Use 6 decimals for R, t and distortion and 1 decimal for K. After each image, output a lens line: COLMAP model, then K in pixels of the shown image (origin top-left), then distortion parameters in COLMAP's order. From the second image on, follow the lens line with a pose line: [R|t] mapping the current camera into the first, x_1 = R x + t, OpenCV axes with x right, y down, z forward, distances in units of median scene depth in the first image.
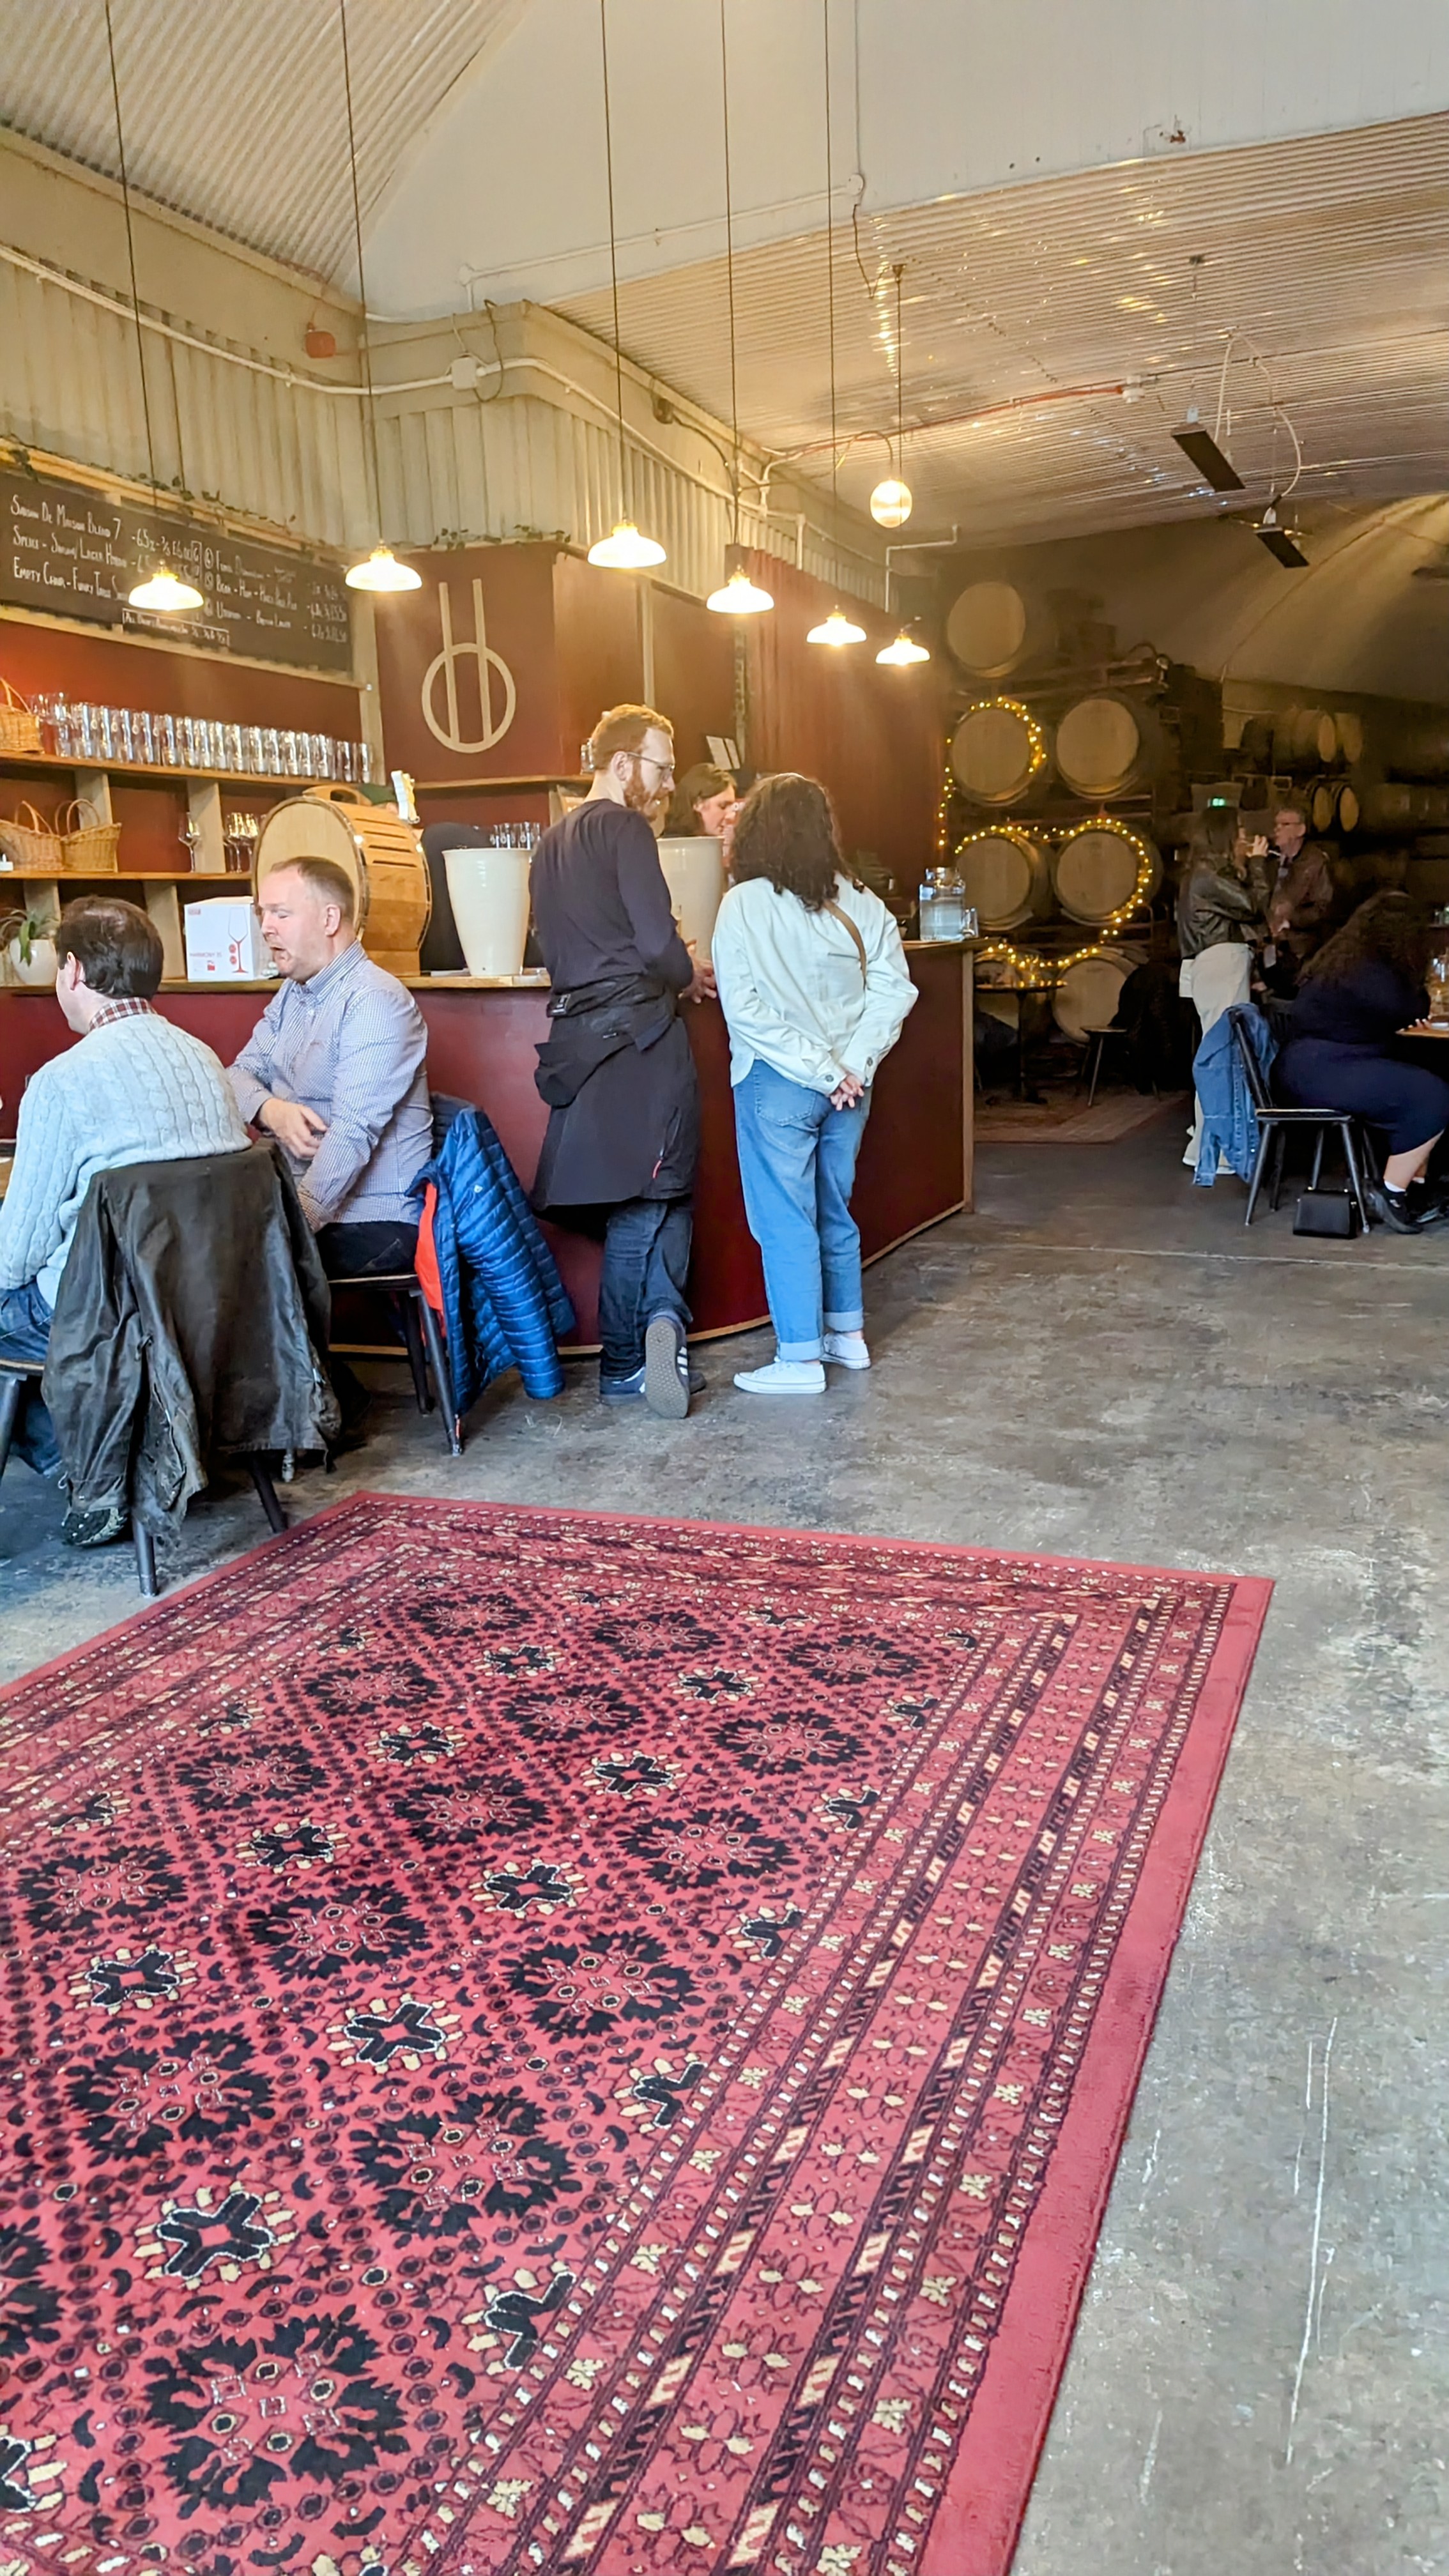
lens RADIAL K [[1880.8, 0, 724.5], [0, 1880.8, 1288.0], [0, 0, 1]] dist [0.087556, -0.103896]
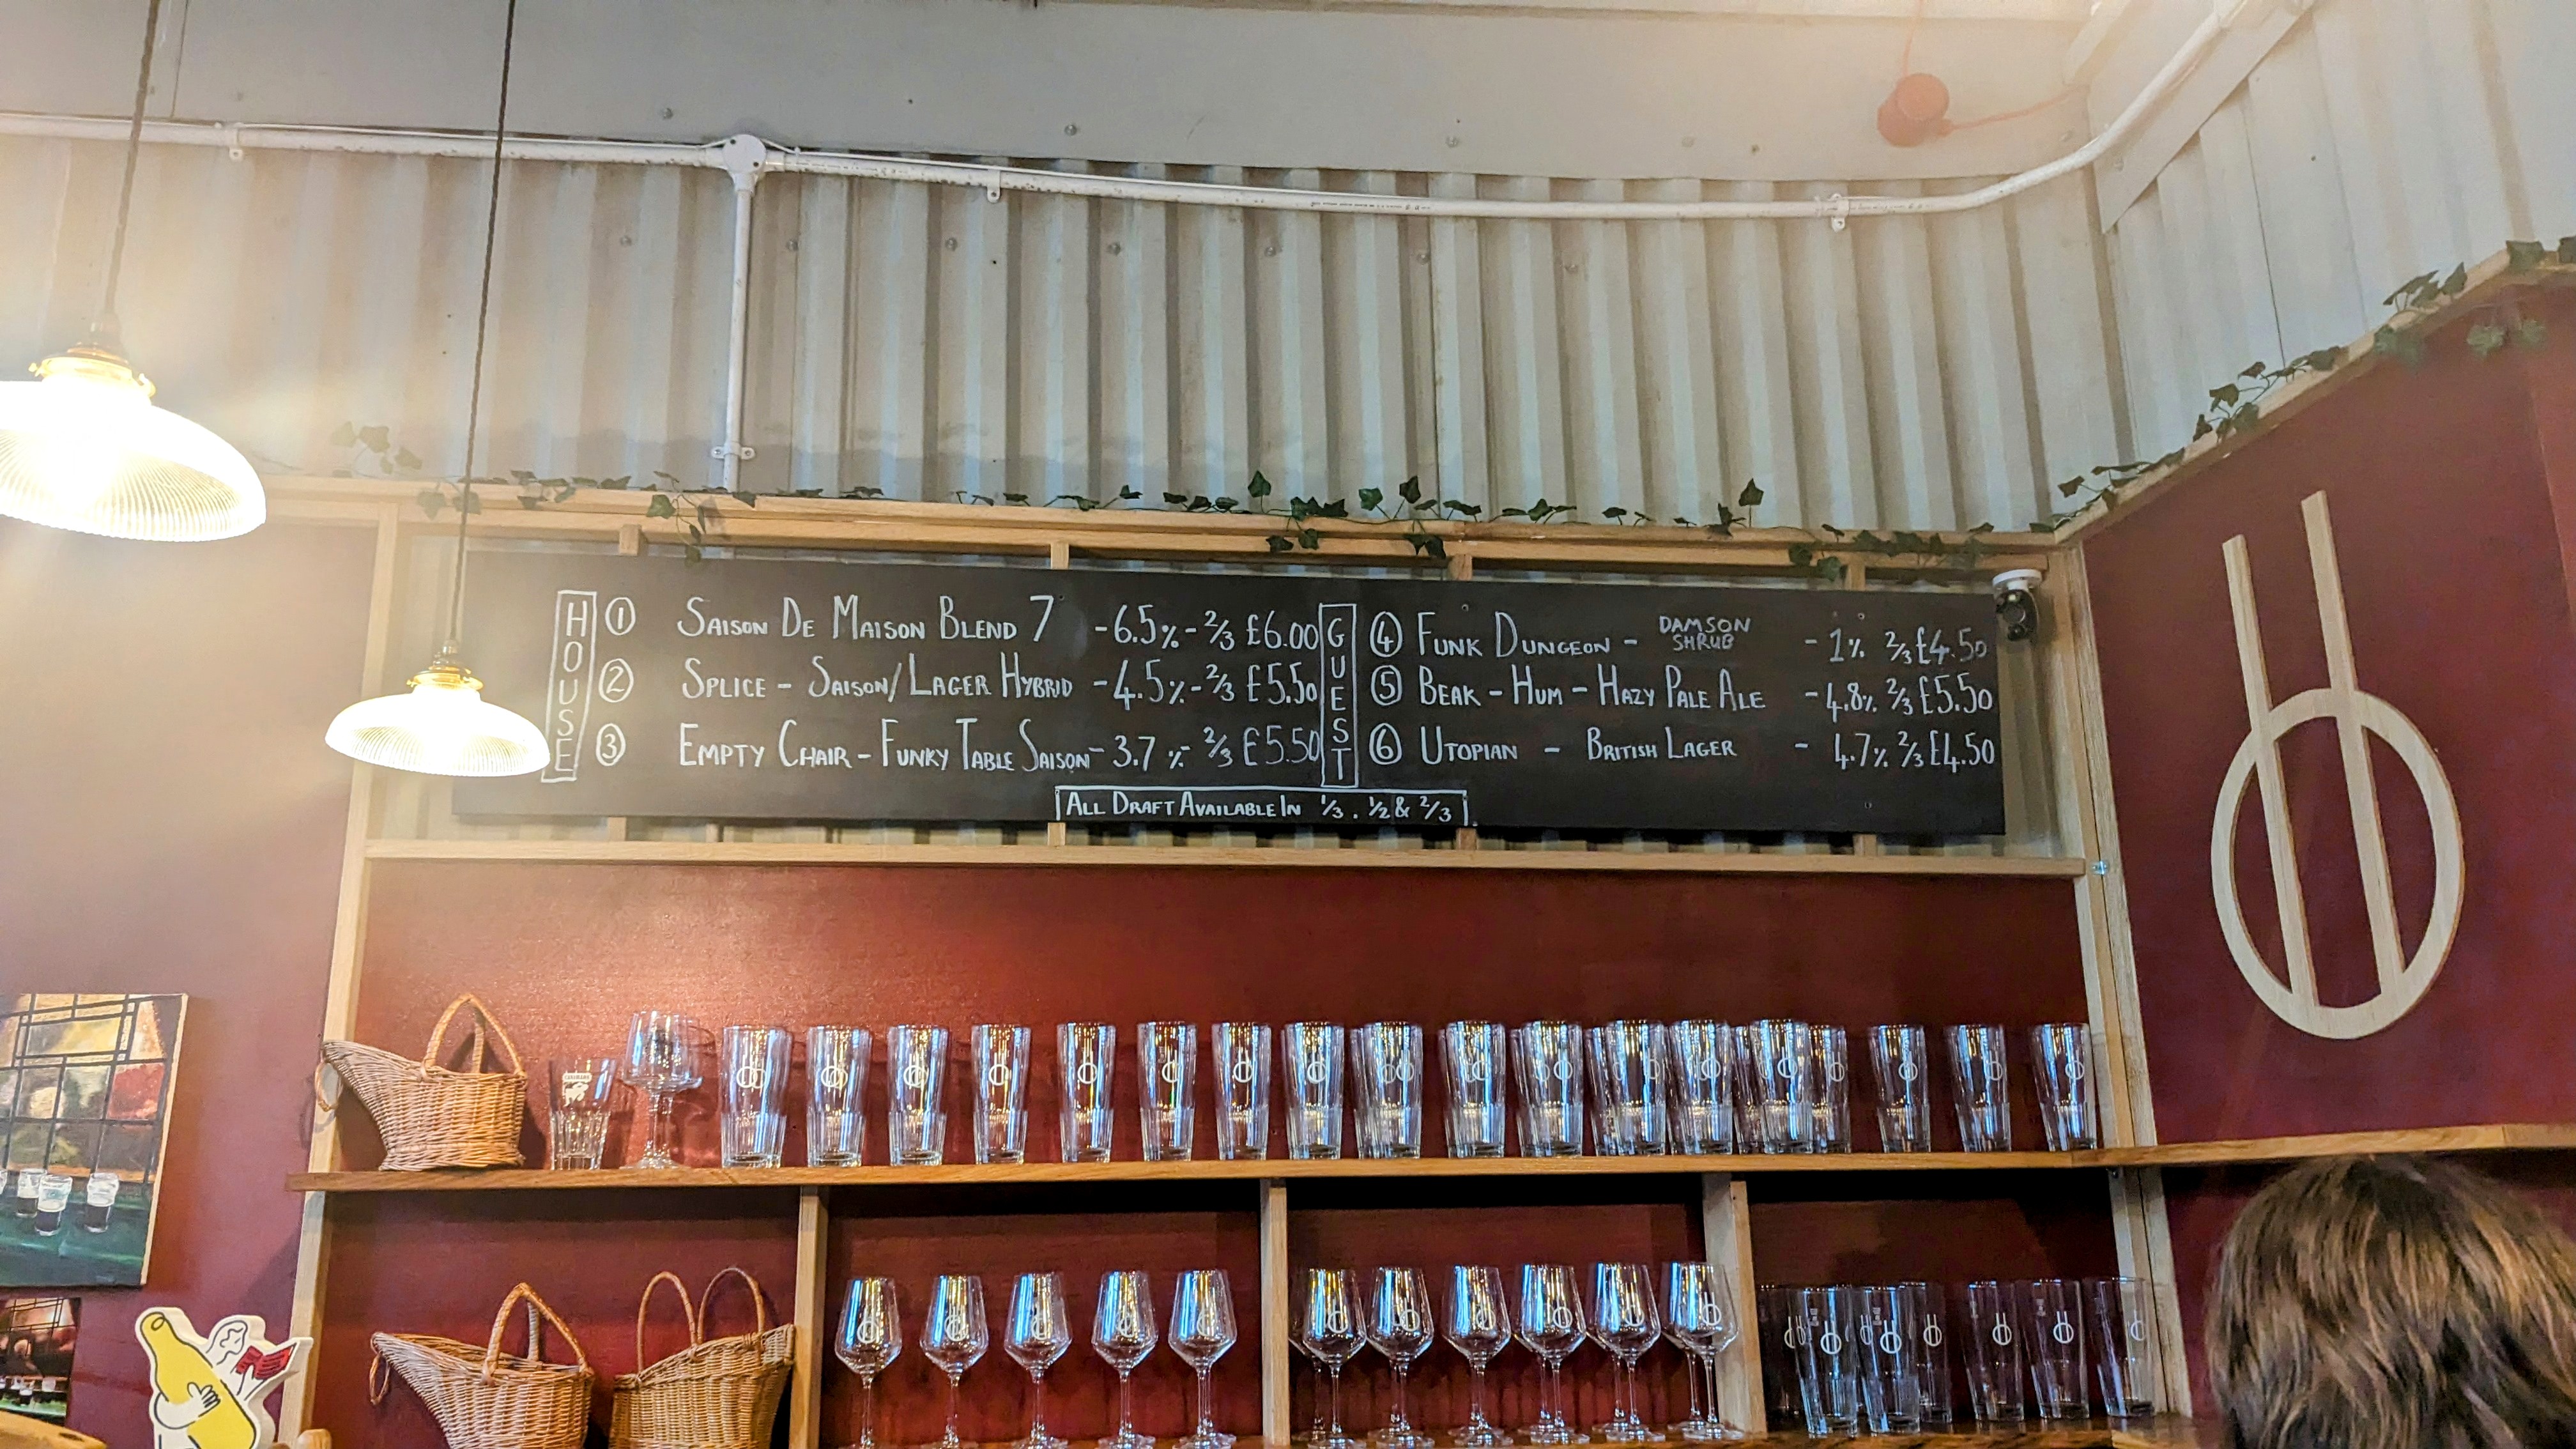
lens RADIAL K [[1880.8, 0, 1288.0], [0, 1880.8, 724.5], [0, 0, 1]] dist [0.087556, -0.103896]
pose [[0.465632, -0.190670, -0.864194, 0.053690], [-0.169249, 0.939304, -0.298433, -0.214464], [0.868643, 0.285224, 0.405100, 0.731902]]
